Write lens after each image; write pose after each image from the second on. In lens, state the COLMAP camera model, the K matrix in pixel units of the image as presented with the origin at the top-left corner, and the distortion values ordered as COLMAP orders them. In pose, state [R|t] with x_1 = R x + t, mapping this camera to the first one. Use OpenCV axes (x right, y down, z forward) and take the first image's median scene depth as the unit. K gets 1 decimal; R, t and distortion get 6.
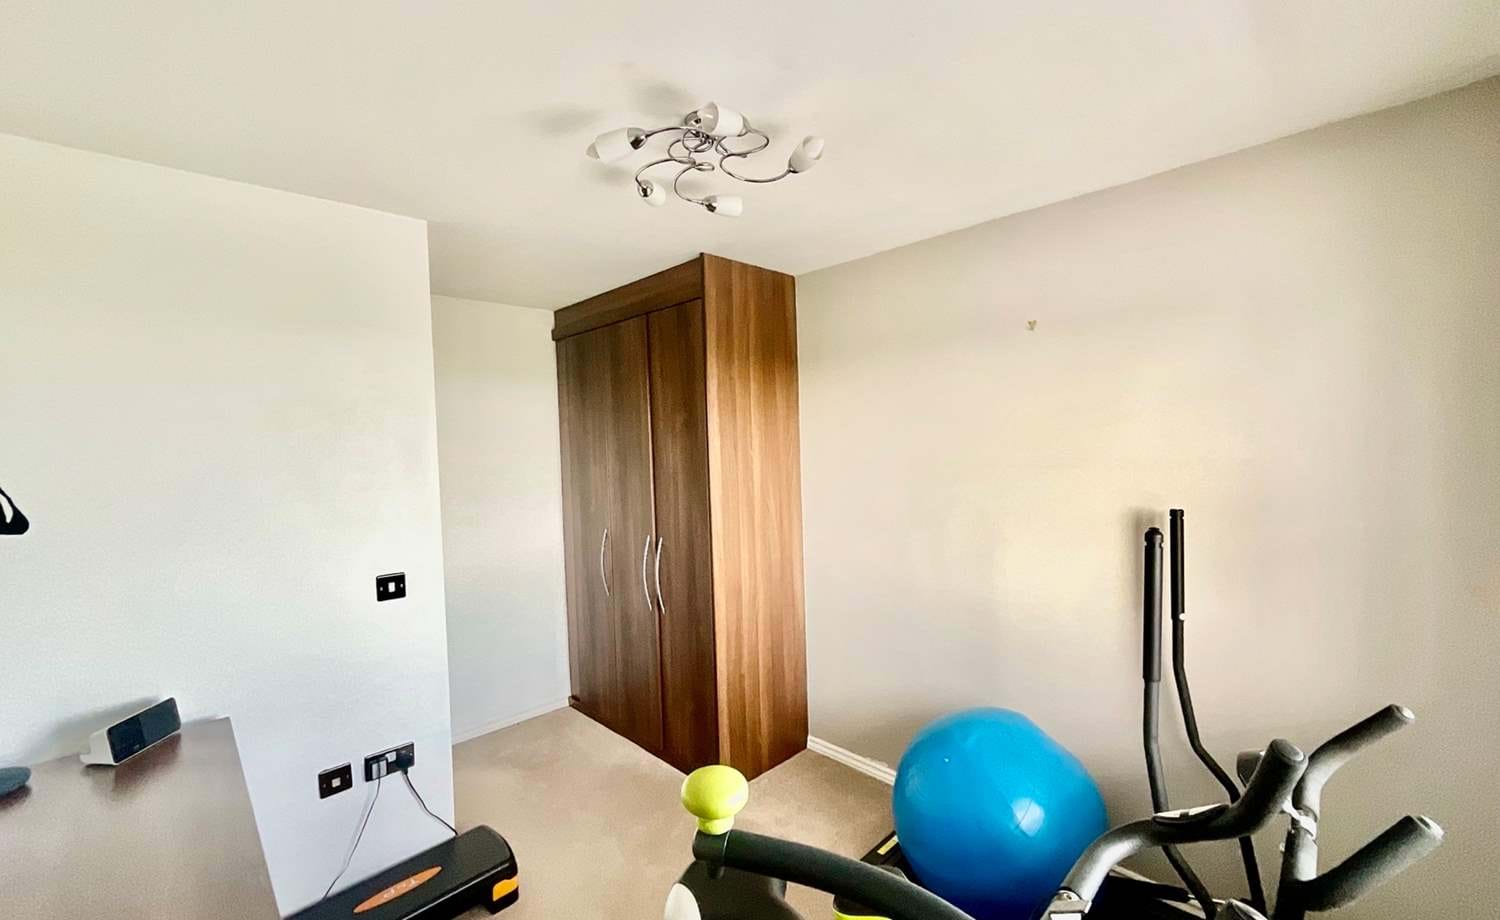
lens RADIAL K [[606.9, 0, 750.0], [0, 606.9, 460.0], [0, 0, 1]] dist [-0.001756, -0.000246]
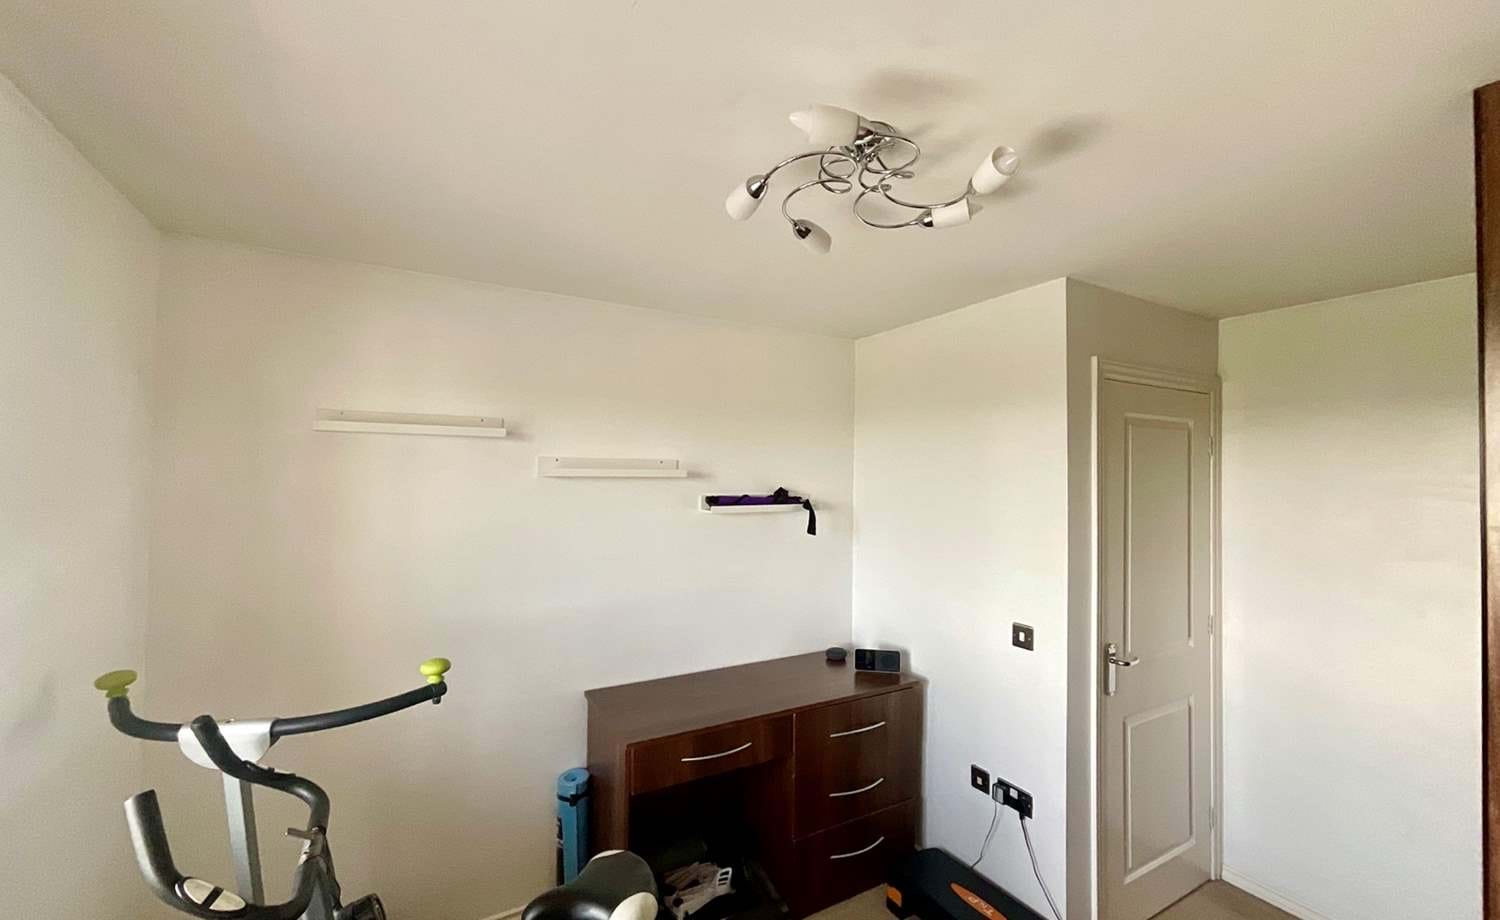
lens RADIAL K [[606.9, 0, 750.0], [0, 606.9, 460.0], [0, 0, 1]] dist [-0.001756, -0.000246]
pose [[-0.275693, -0.000574, -0.961246, 0.578480], [-0.040909, 0.999101, 0.011137, -0.095508], [0.960375, 0.042394, -0.275469, 0.834712]]
